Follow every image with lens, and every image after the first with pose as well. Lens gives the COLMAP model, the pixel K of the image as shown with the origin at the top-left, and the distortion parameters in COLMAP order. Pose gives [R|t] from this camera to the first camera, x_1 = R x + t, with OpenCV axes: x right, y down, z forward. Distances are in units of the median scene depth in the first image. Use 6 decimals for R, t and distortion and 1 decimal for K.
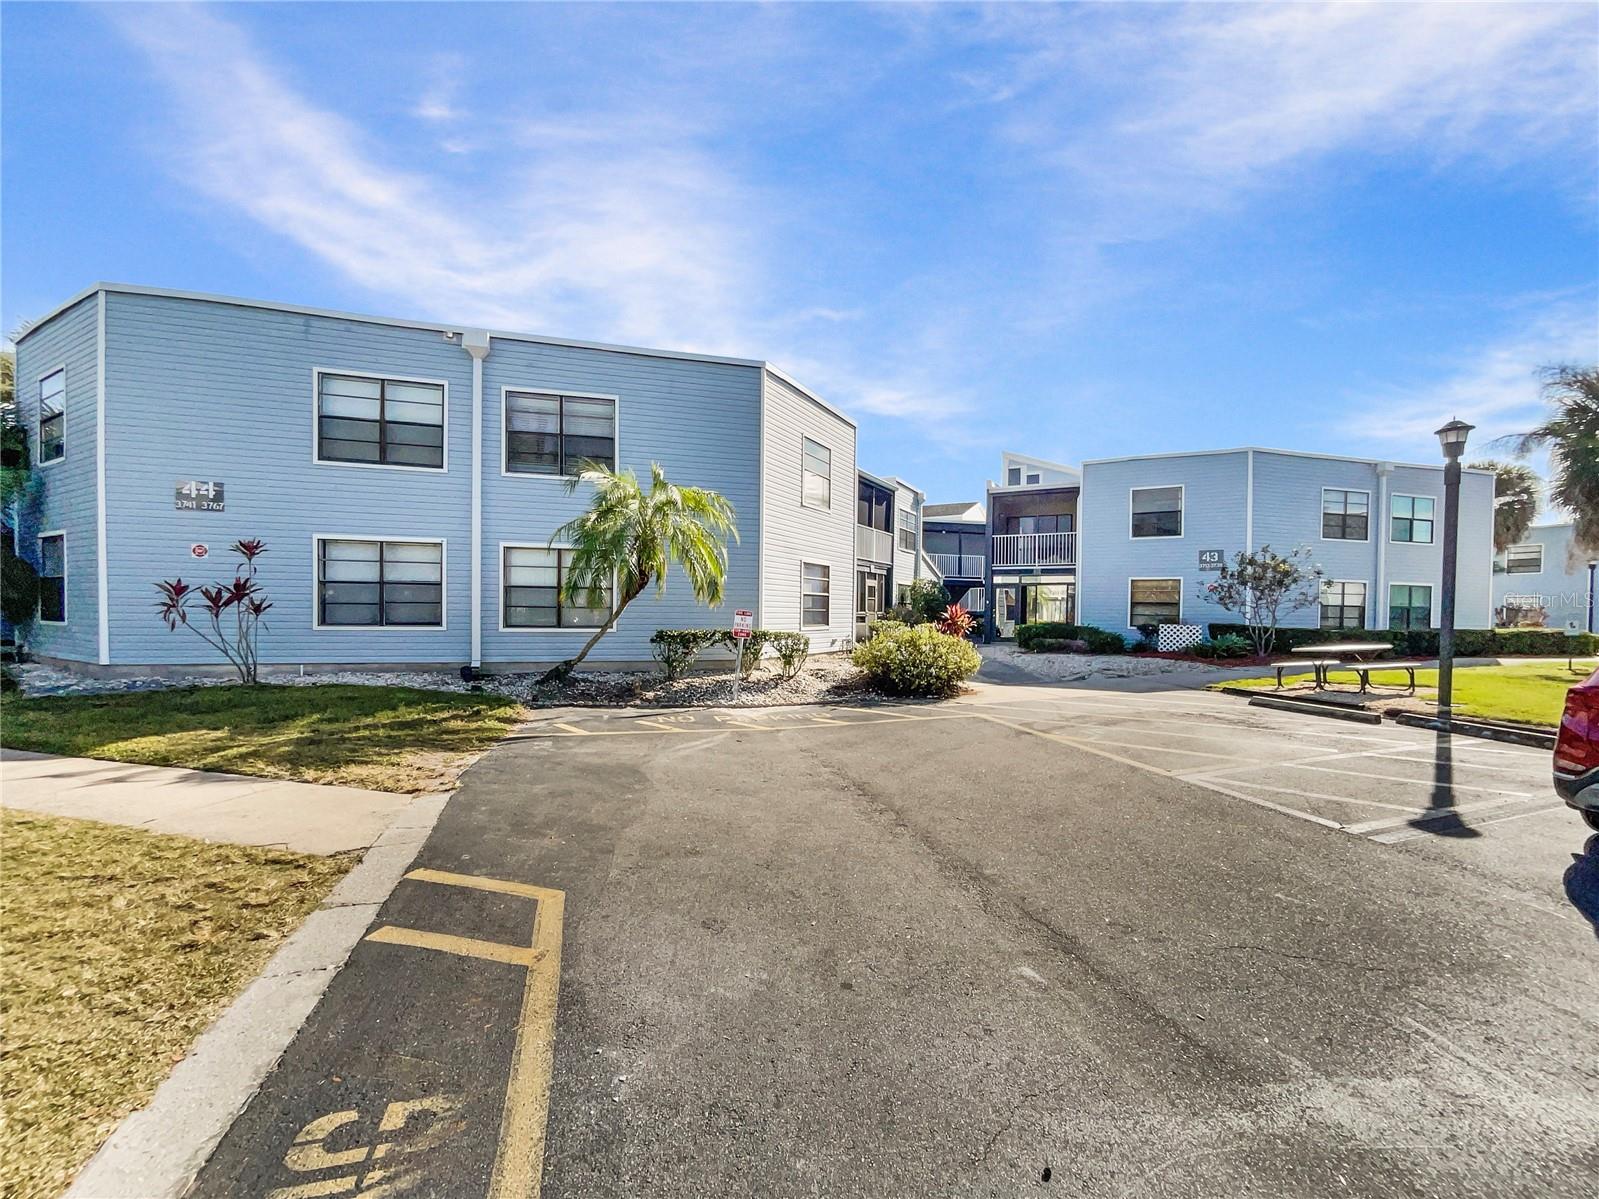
lens RADIAL K [[650.7, 0, 794.3], [0, 650.7, 611.0], [0, 0, 1]] dist [0.001862, 0.000454]
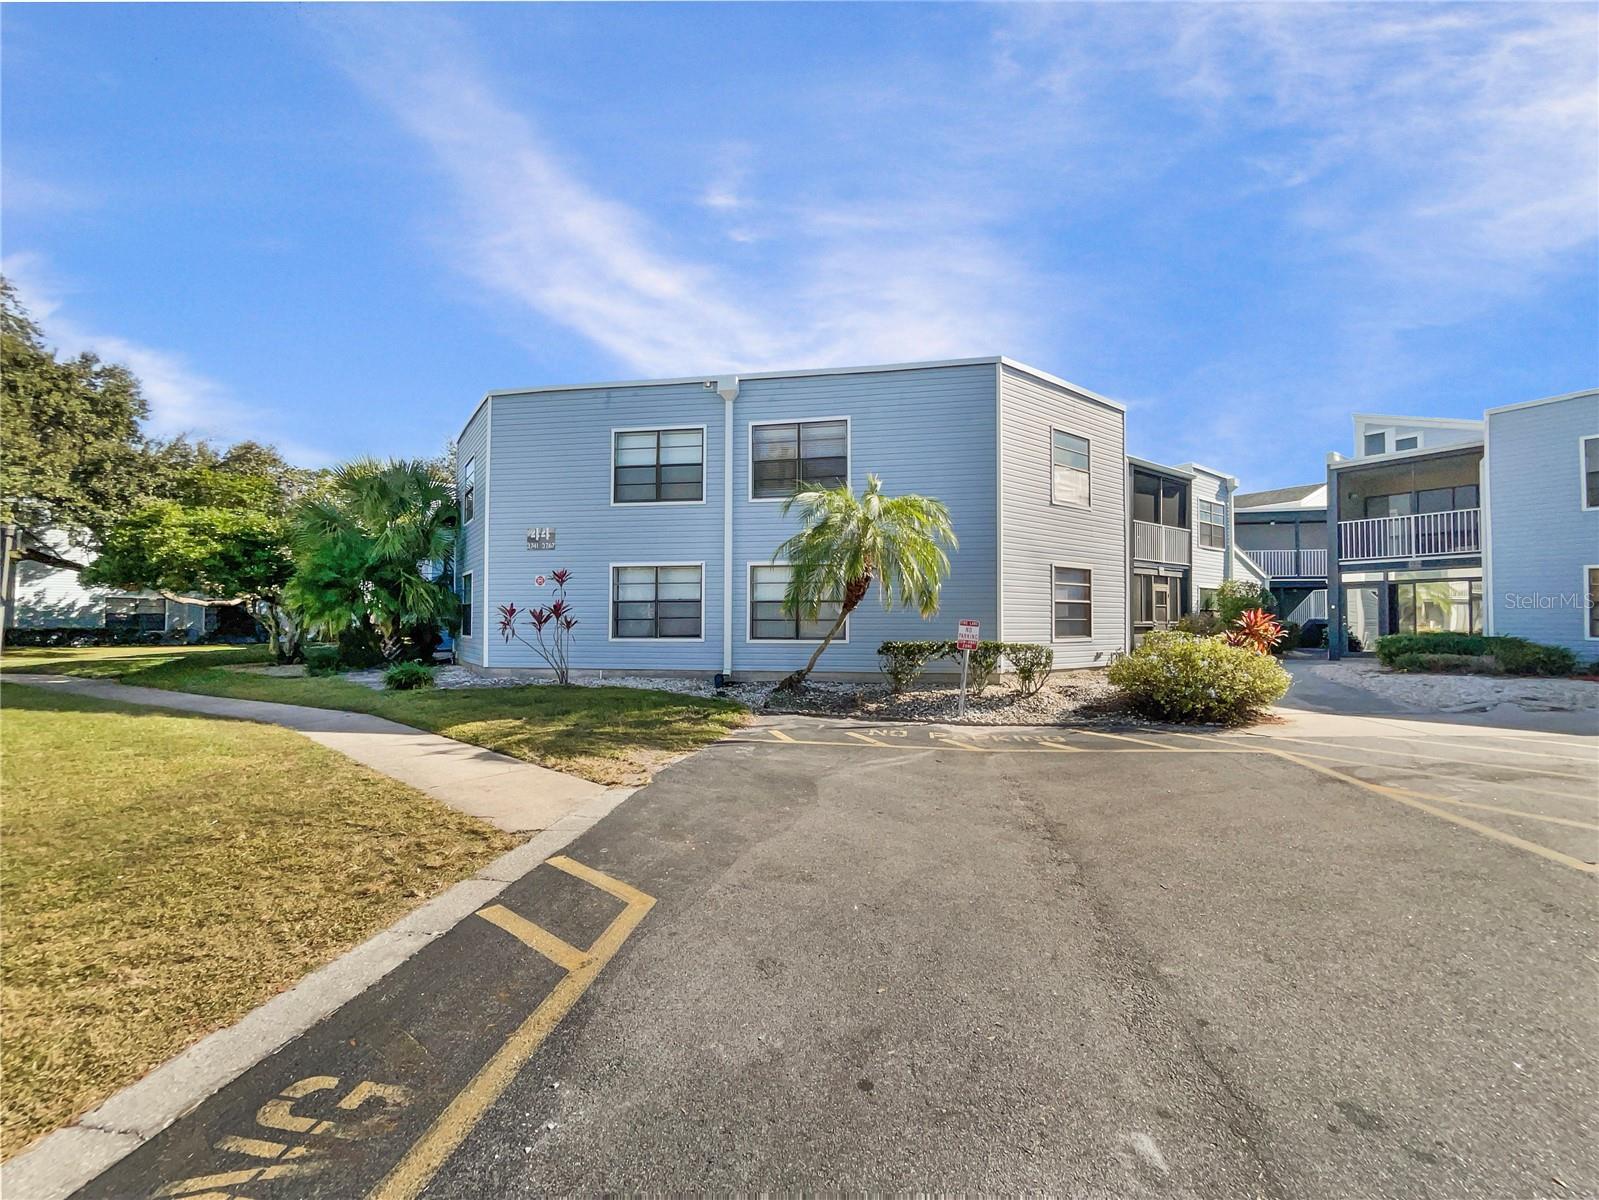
lens RADIAL K [[638.8, 0, 799.5], [0, 638.8, 600.0], [0, 0, 1]] dist [0.000932, 0.000600]
pose [[0.904378, -0.028509, -0.425780, 0.094086], [0.011877, 0.999061, -0.041667, 0.005414], [0.426568, 0.032626, 0.903867, 0.065899]]
